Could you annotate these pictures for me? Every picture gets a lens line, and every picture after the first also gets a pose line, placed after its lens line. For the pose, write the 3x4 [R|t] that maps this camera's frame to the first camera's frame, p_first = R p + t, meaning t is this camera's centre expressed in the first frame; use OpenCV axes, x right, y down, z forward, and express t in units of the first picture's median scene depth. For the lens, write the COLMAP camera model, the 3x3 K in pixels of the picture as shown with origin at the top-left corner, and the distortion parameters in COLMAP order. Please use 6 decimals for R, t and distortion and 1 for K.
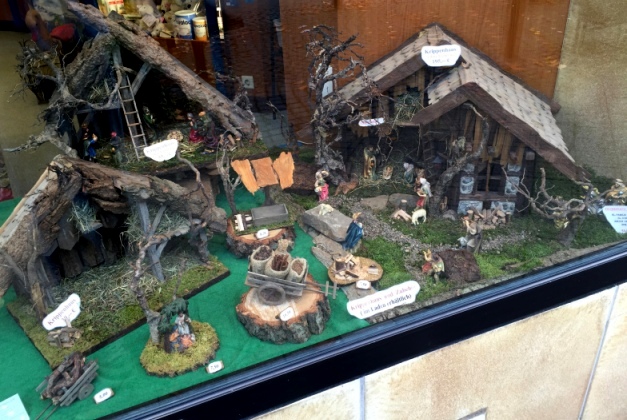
lens RADIAL K [[528.6, 0, 313.4], [0, 528.6, 208.9], [0, 0, 1]] dist [0.041869, -0.023515]
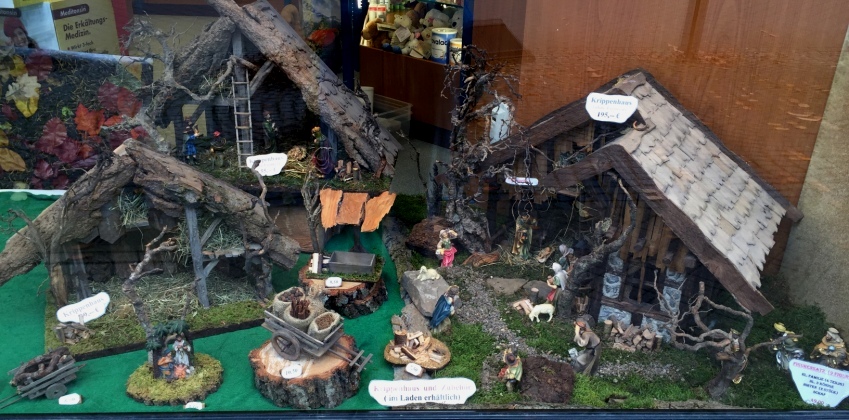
lens RADIAL K [[687.0, 0, 430.0], [0, 687.0, 277.0], [0, 0, 1]] dist [0.041038, -0.010074]
pose [[0.940051, 0.231034, -0.250855, 0.303913], [-0.239100, 0.970994, -0.001728, 0.005672], [0.243180, 0.061604, 0.968023, 0.009400]]
